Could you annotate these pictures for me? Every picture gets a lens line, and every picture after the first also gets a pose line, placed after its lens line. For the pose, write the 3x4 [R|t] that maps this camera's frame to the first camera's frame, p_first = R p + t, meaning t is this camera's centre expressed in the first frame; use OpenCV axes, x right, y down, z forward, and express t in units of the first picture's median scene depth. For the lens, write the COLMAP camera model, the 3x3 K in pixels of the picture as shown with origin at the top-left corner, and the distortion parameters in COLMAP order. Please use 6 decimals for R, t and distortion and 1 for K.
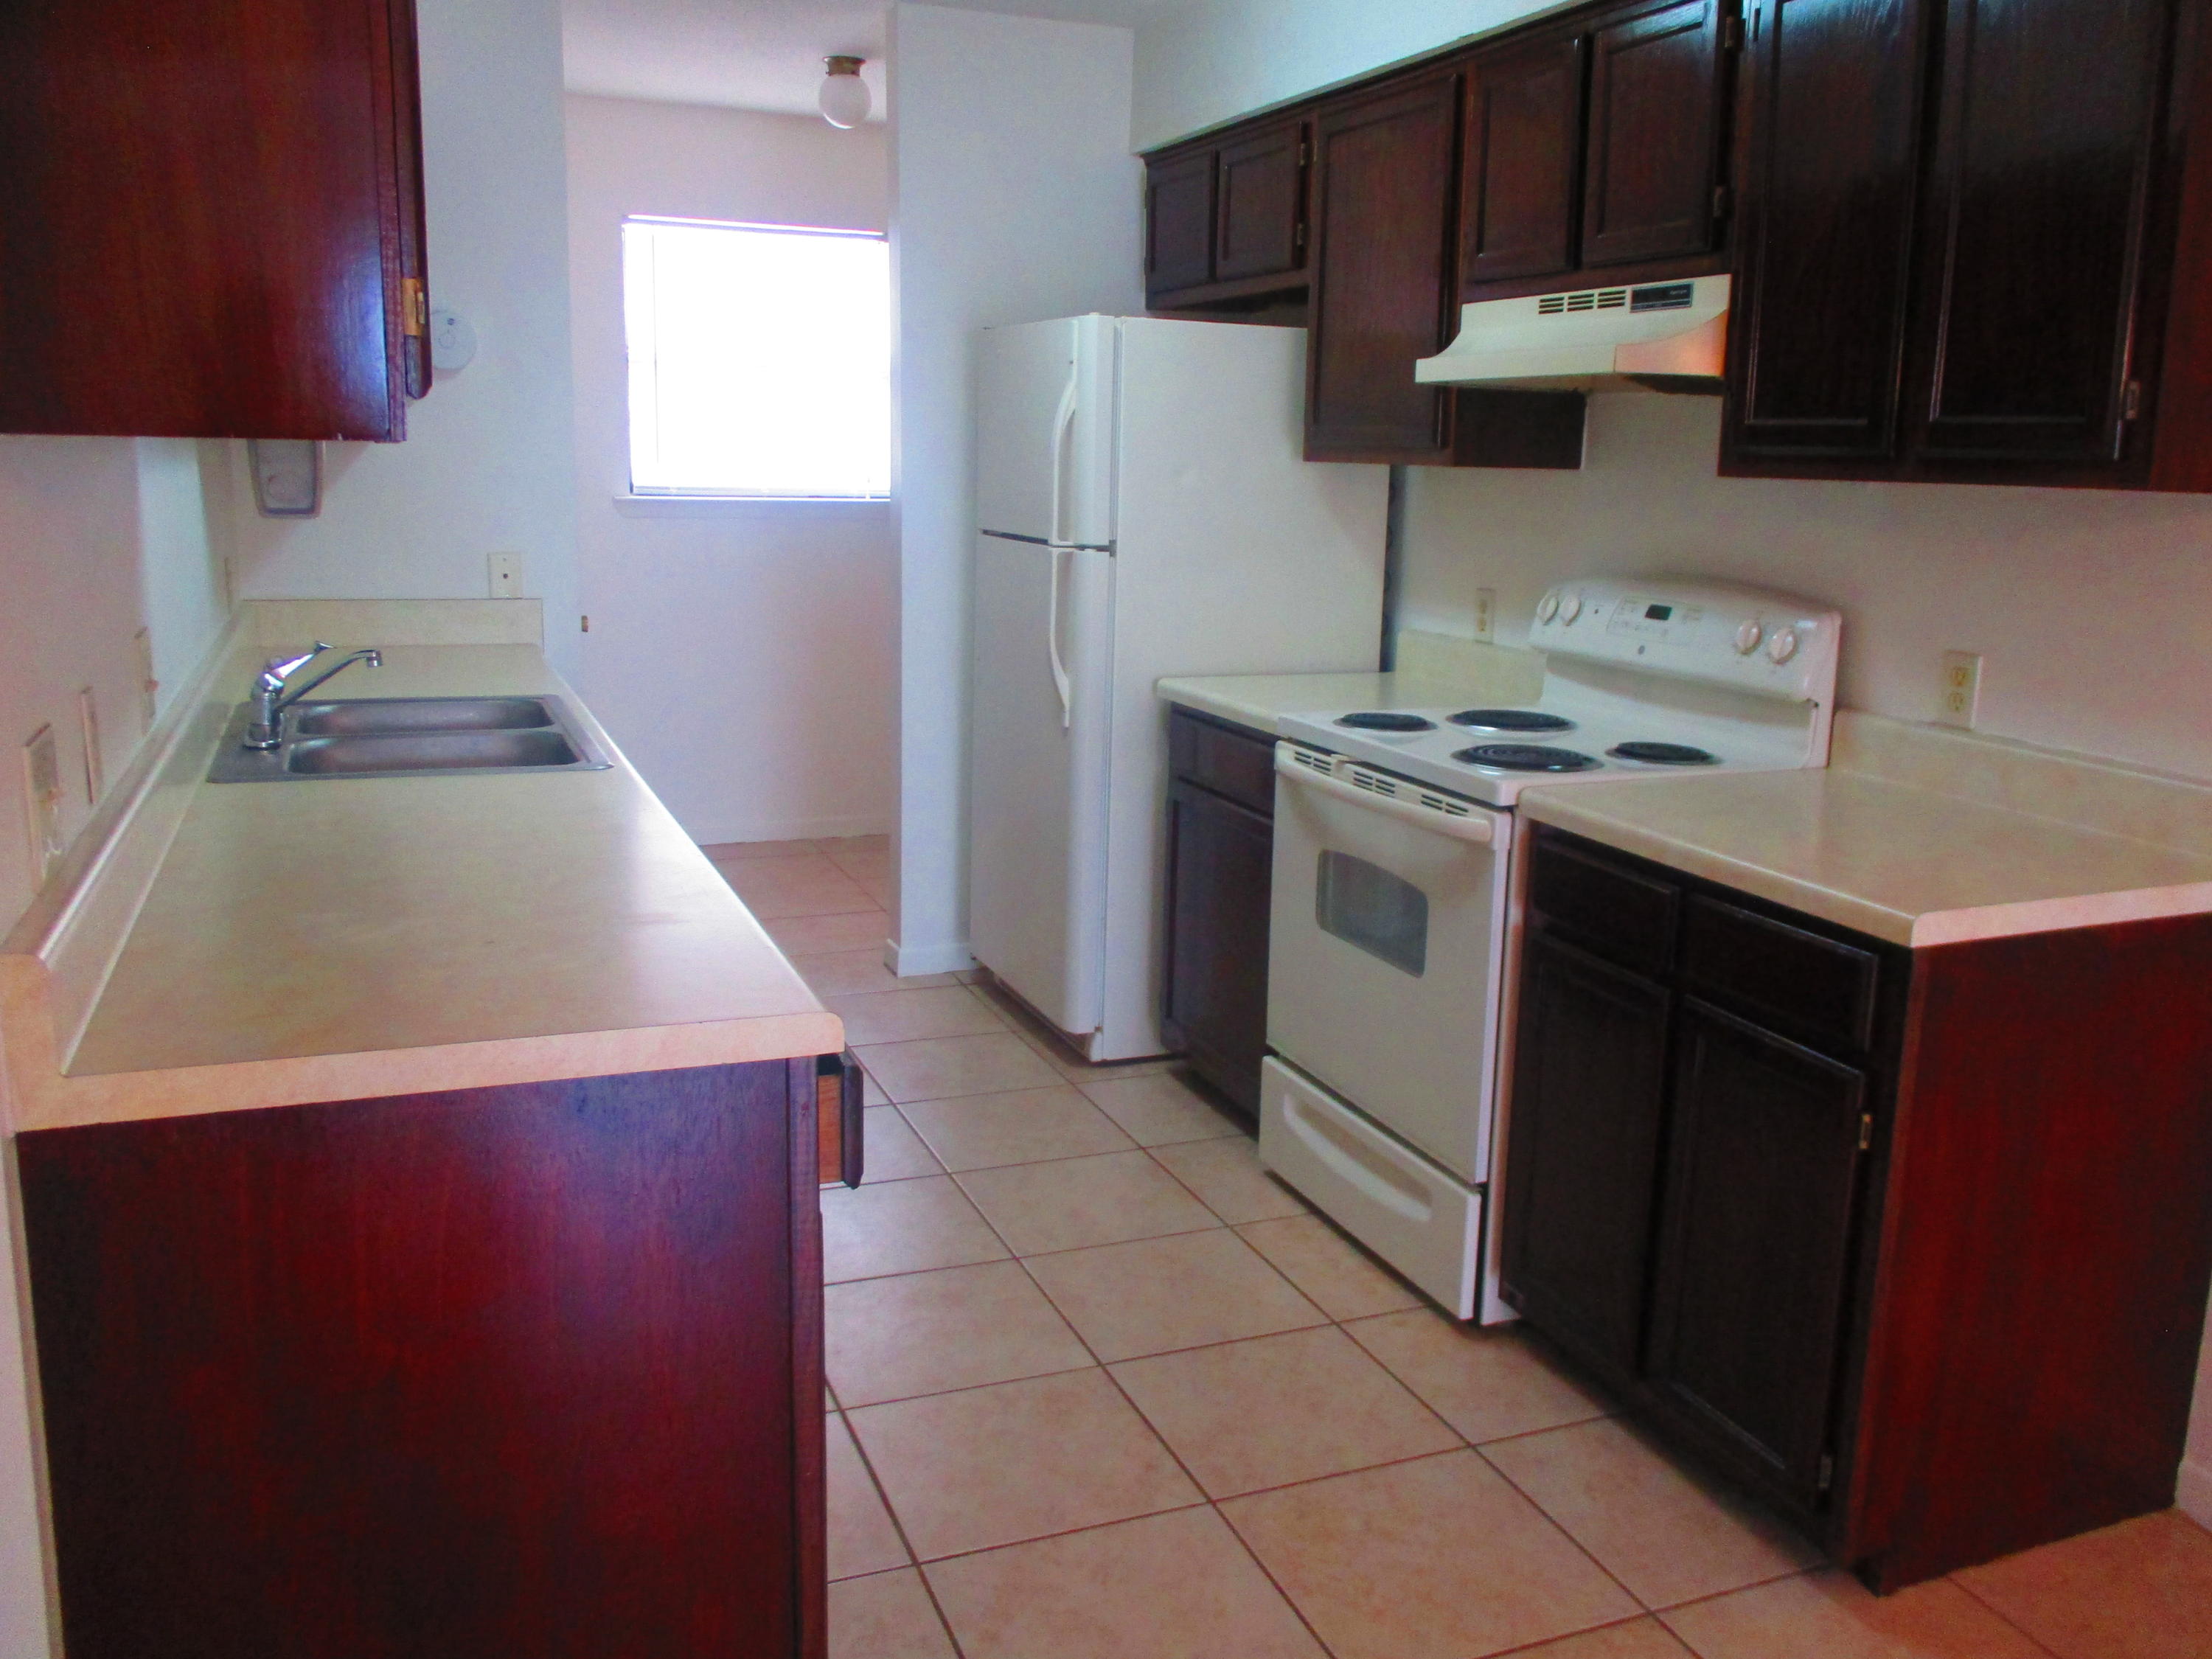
lens RADIAL K [[1850.6, 0, 1151.2], [0, 1850.6, 807.0], [0, 0, 1]] dist [-0.036211, 0.020712]
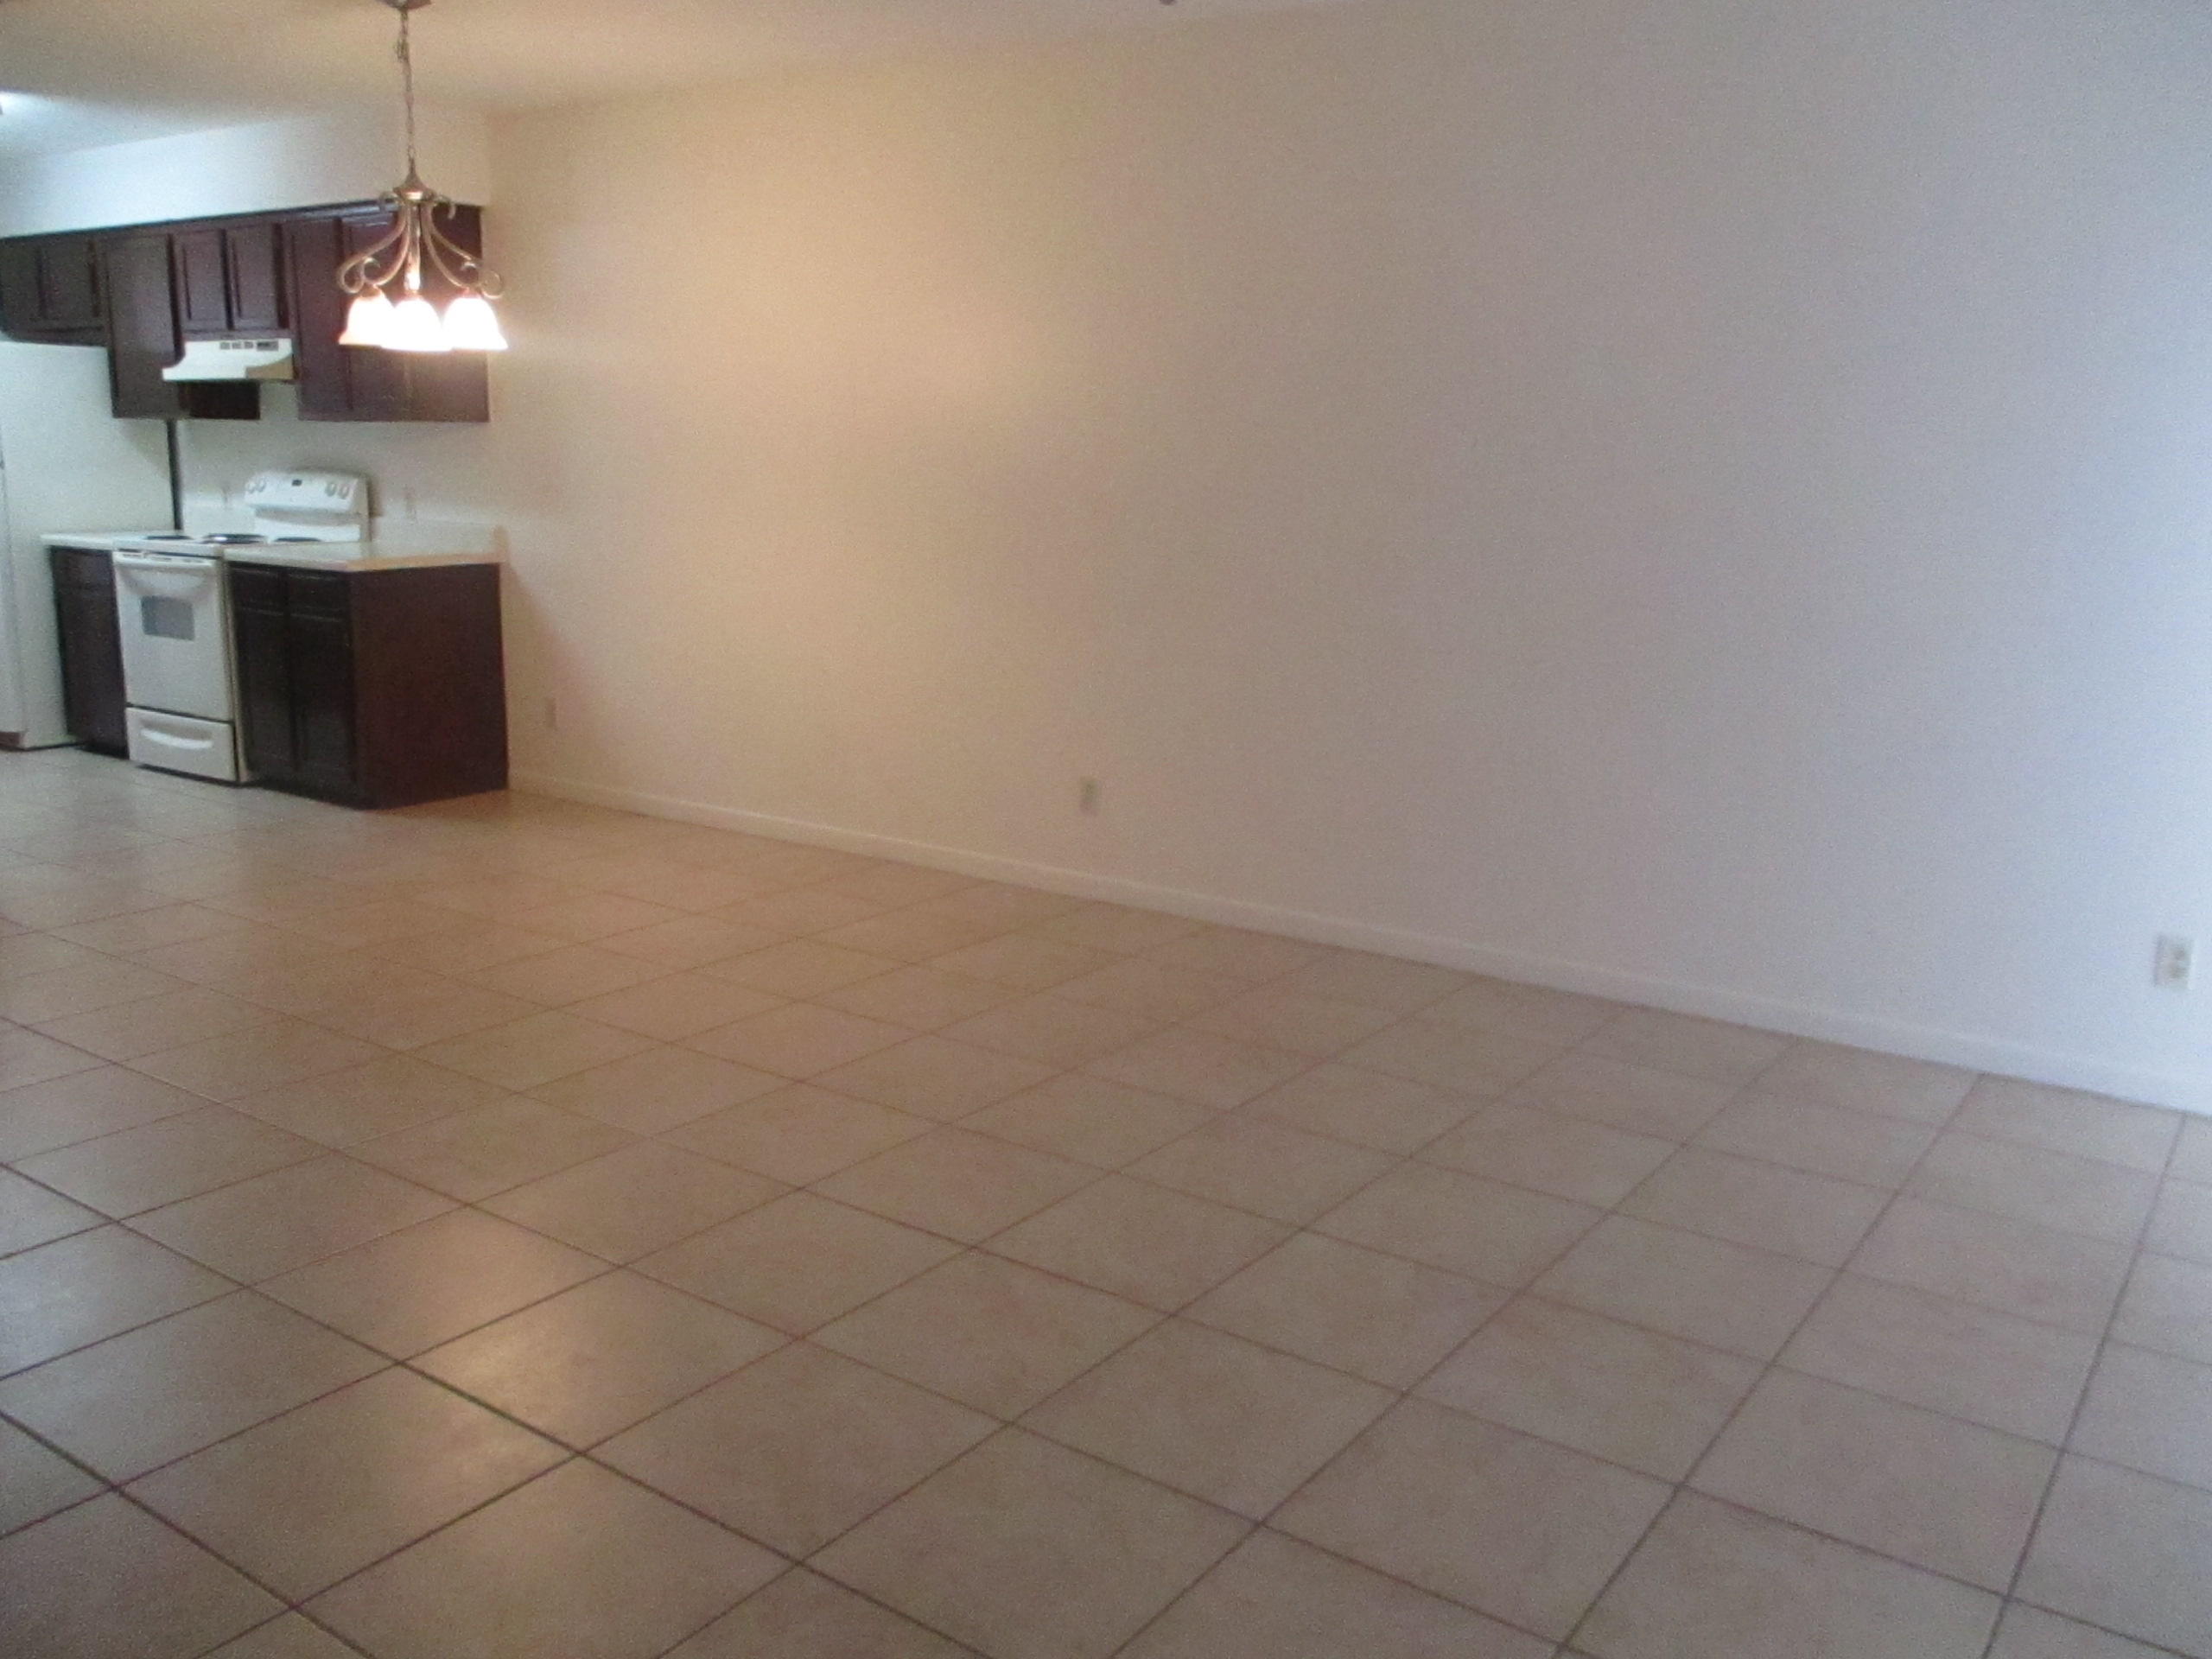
lens RADIAL K [[1850.6, 0, 1151.2], [0, 1850.6, 807.0], [0, 0, 1]] dist [-0.036211, 0.020712]
pose [[0.840223, -0.115471, 0.529803, -0.077683], [0.106266, 0.993182, 0.047934, 0.283702], [-0.531726, 0.016025, 0.846765, -1.406567]]
